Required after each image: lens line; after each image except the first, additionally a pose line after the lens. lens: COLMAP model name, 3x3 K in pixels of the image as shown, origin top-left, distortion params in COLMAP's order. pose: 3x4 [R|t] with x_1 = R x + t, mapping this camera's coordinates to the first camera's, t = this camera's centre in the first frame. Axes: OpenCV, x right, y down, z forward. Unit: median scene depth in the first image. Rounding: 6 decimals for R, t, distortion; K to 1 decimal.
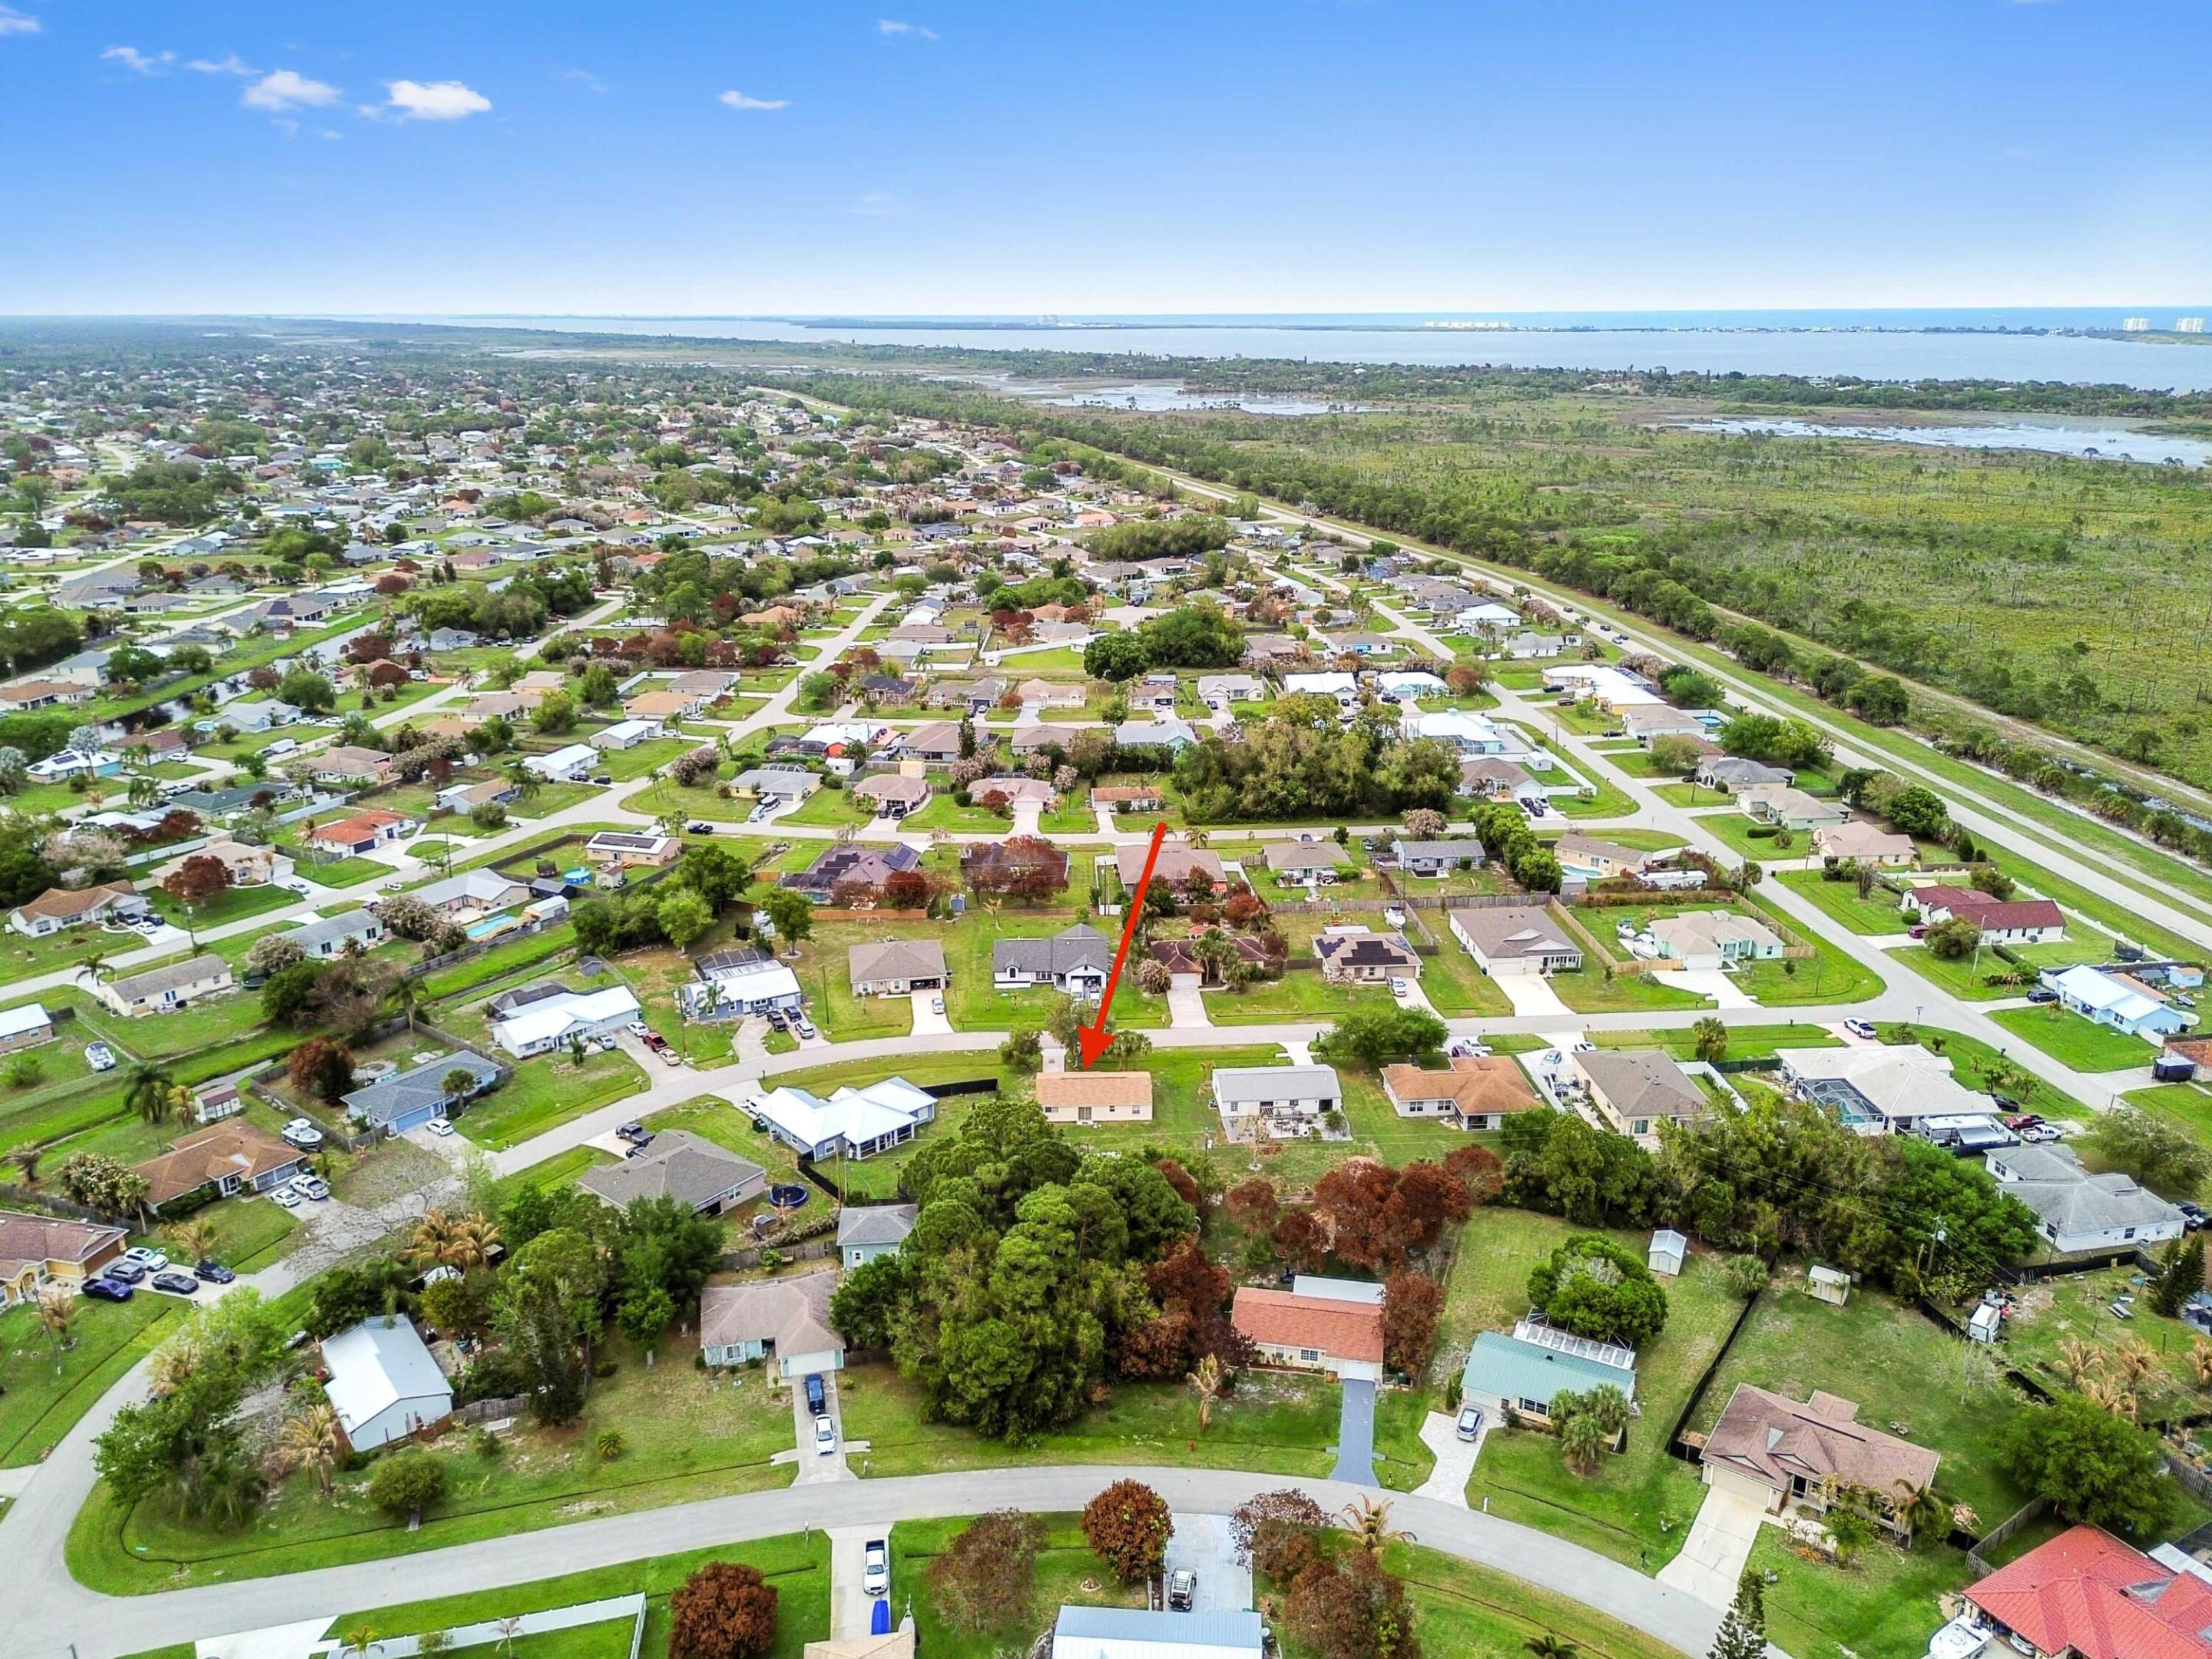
lens RADIAL K [[1562.9, 0, 1113.6], [0, 1562.9, 823.0], [0, 0, 1]] dist [0.104061, -0.105637]
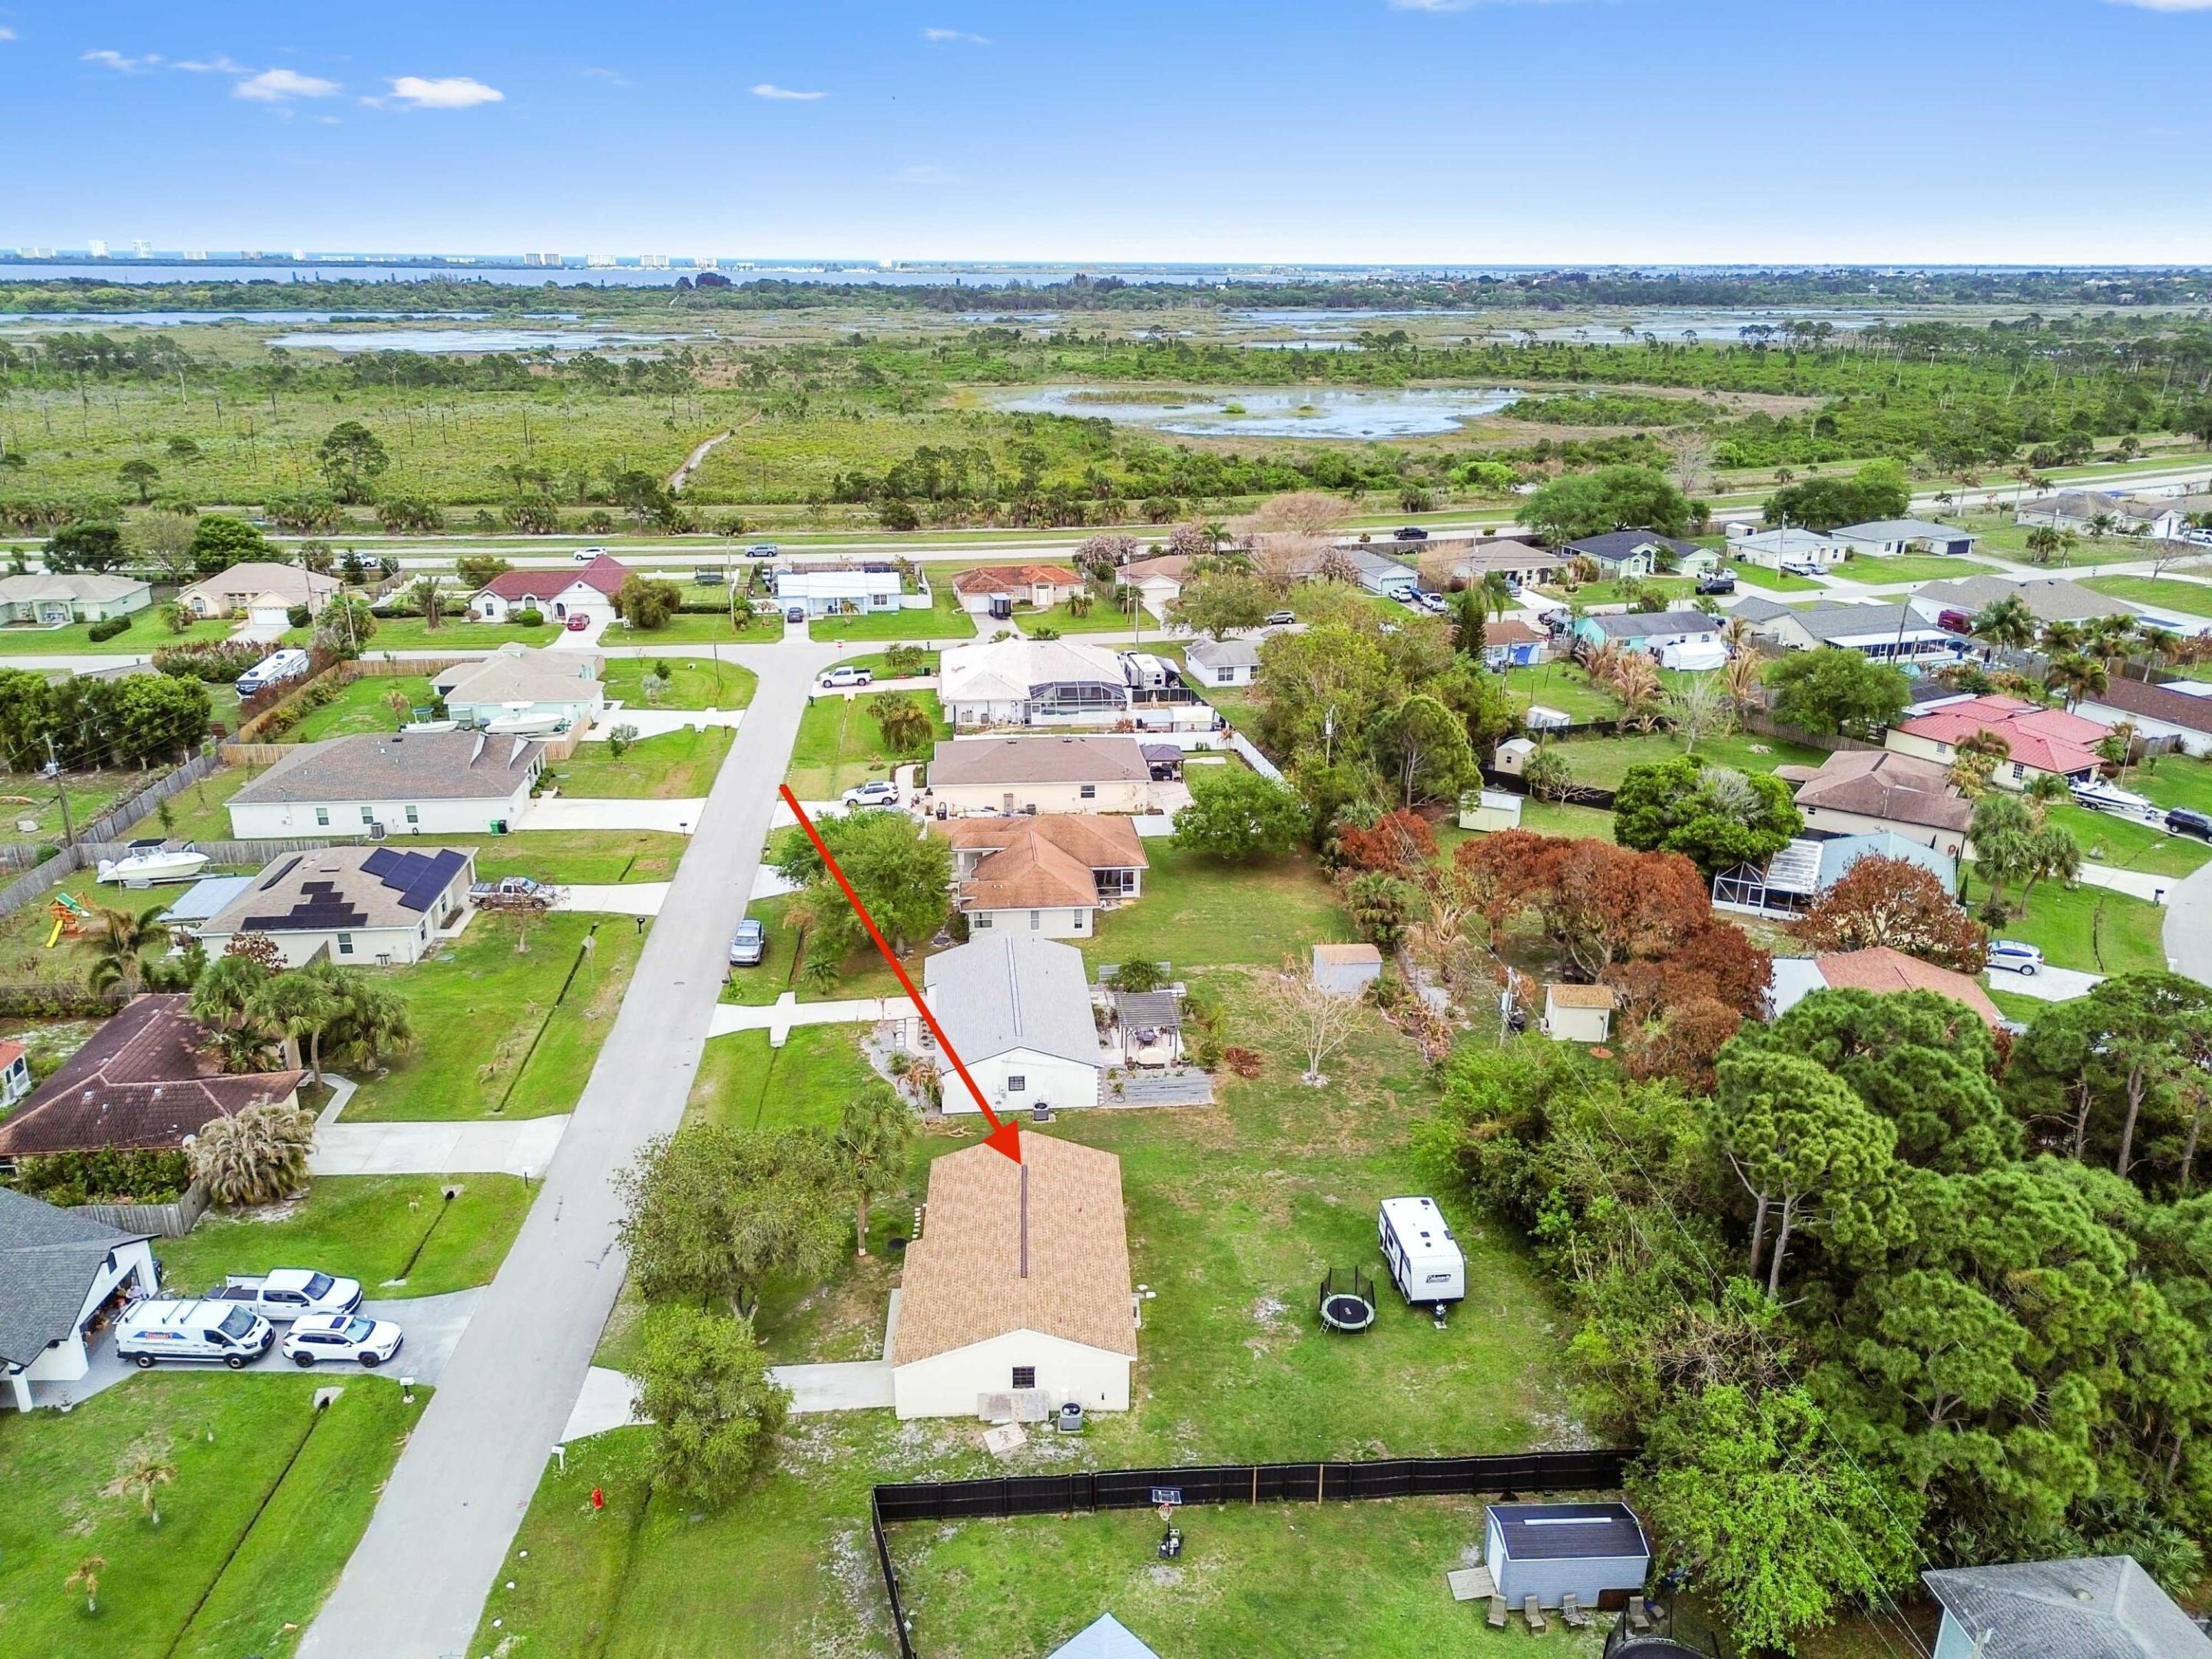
lens RADIAL K [[1562.9, 0, 1113.6], [0, 1562.9, 823.0], [0, 0, 1]] dist [0.104061, -0.105637]
pose [[-0.018307, -0.330009, 0.943800, -0.253485], [0.294827, 0.900204, 0.320484, -0.012963], [-0.955375, 0.284125, 0.080815, 0.781699]]
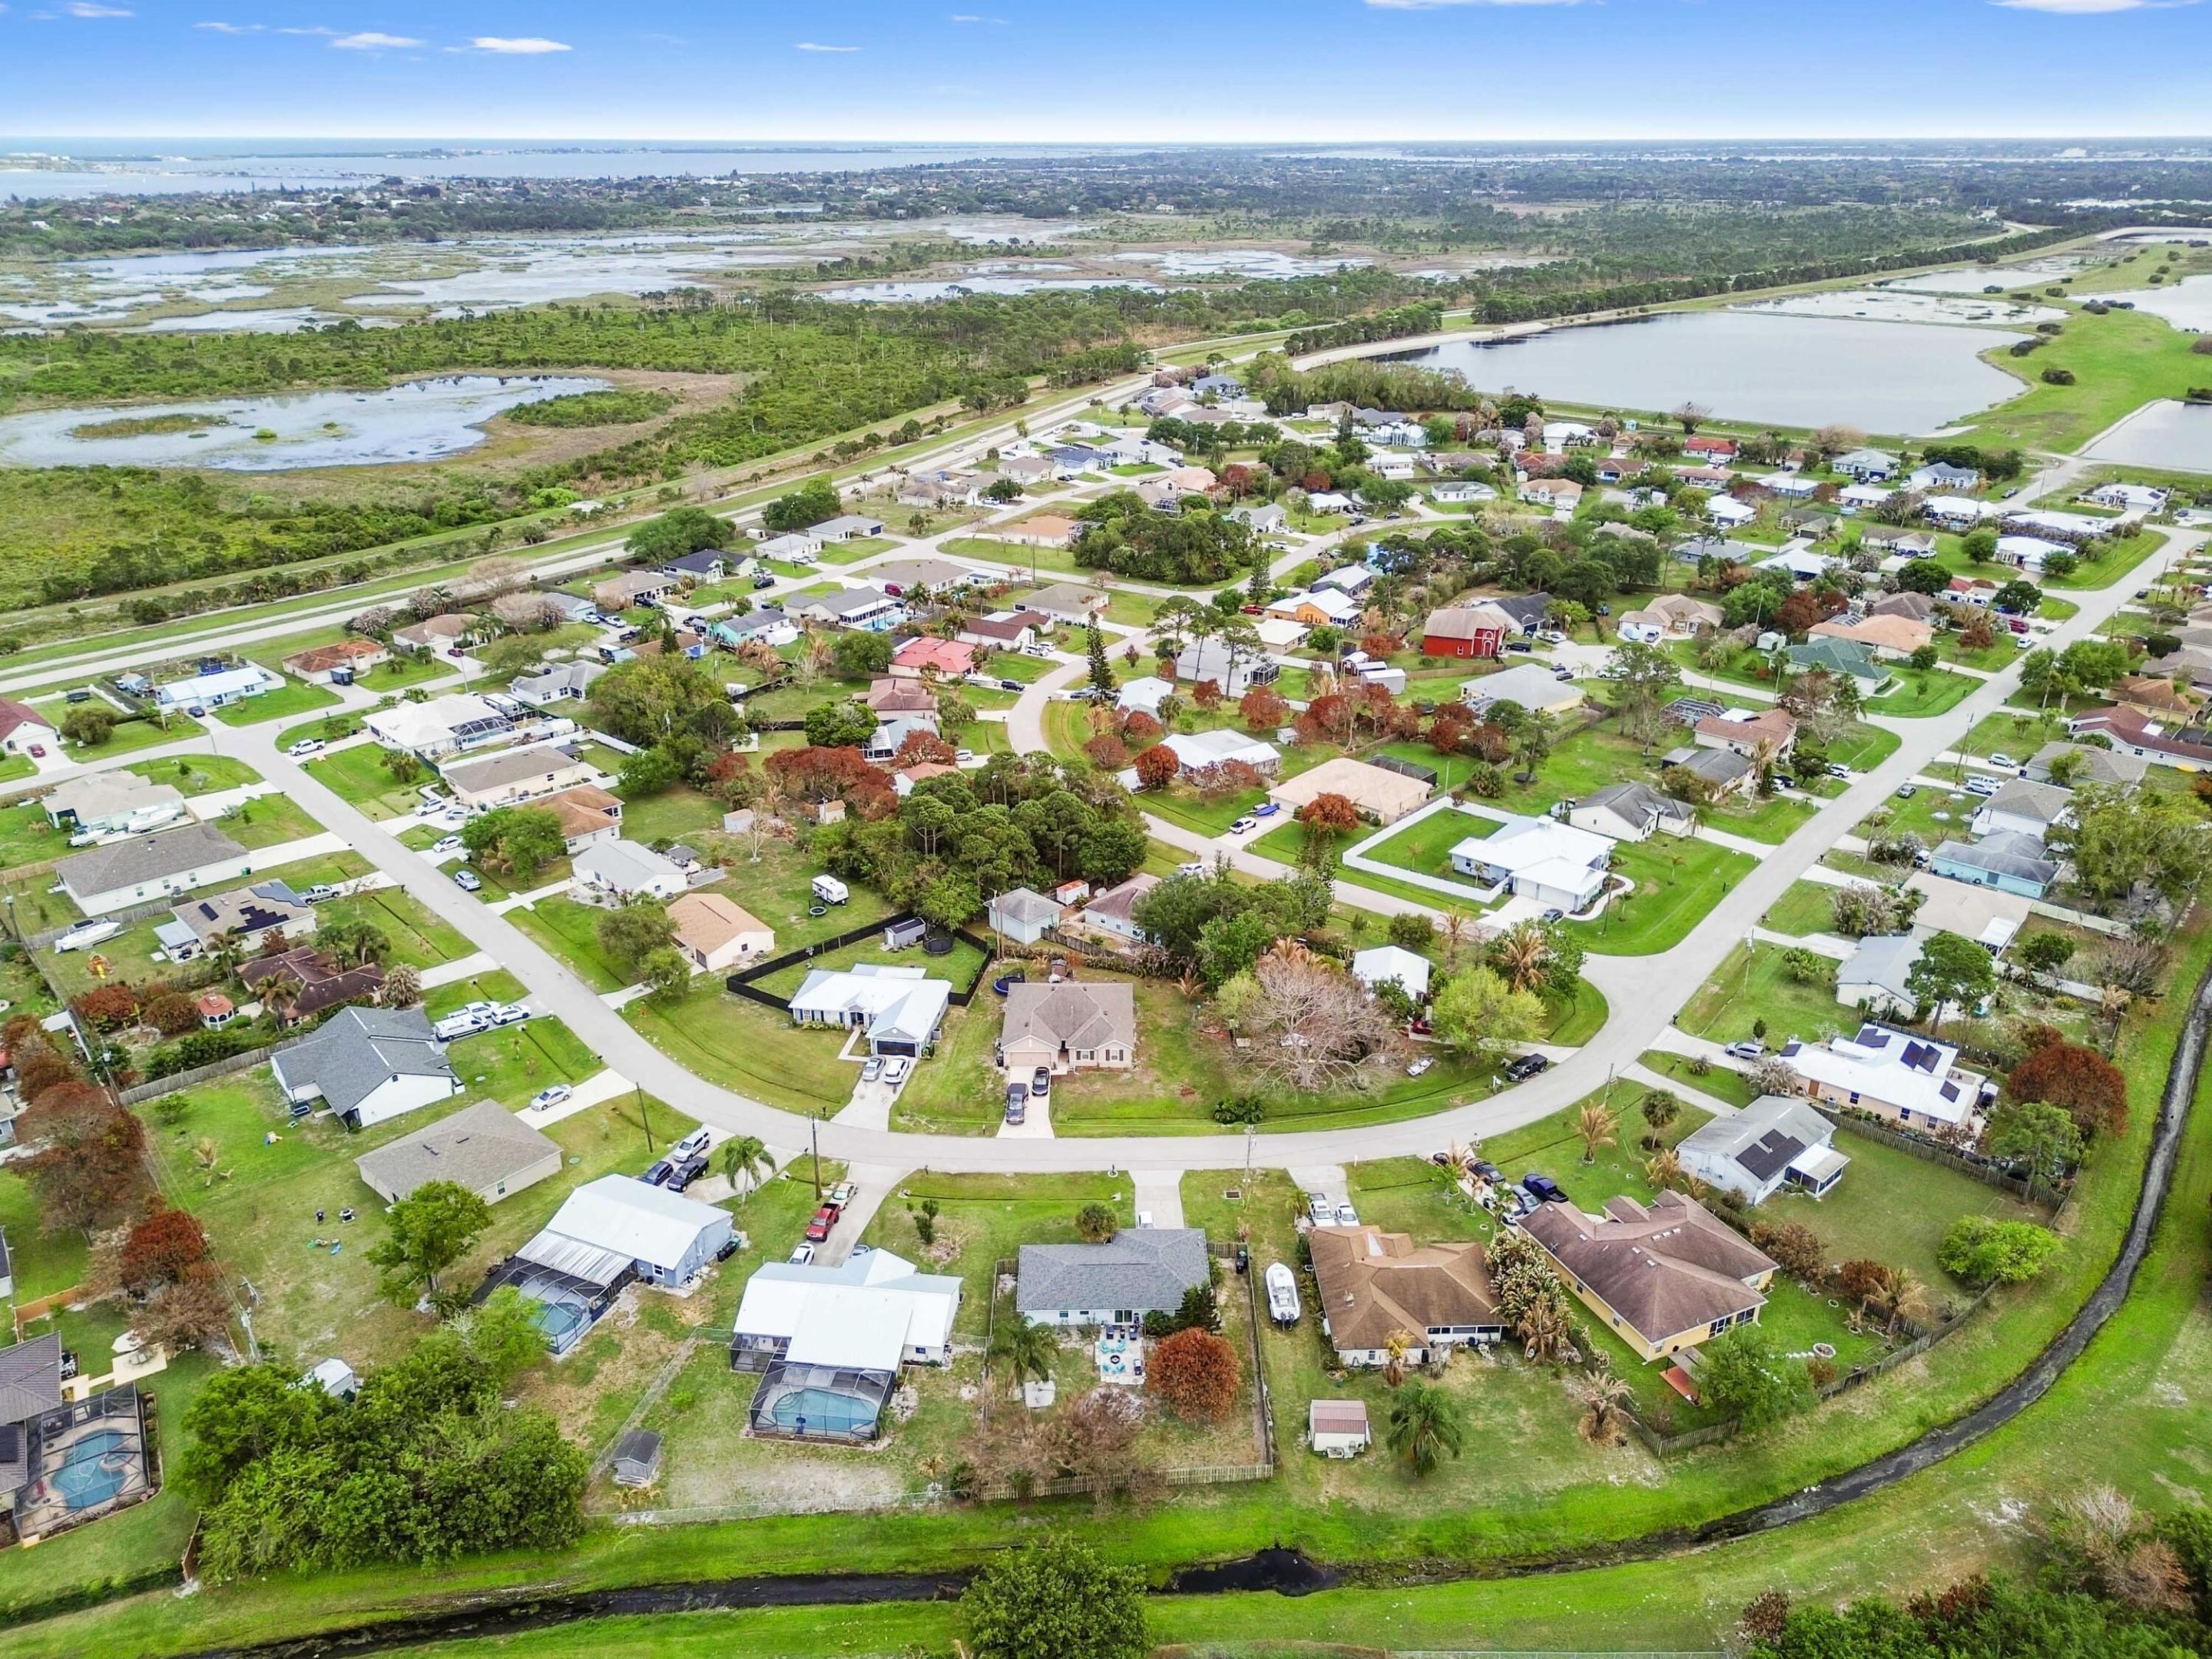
lens RADIAL K [[1562.9, 0, 1113.6], [0, 1562.9, 823.0], [0, 0, 1]] dist [0.104061, -0.105637]
pose [[-0.633858, -0.305348, 0.710624, -0.752006], [0.232620, 0.800973, 0.551661, -0.331153], [-0.737640, 0.514980, -0.436673, 1.034865]]
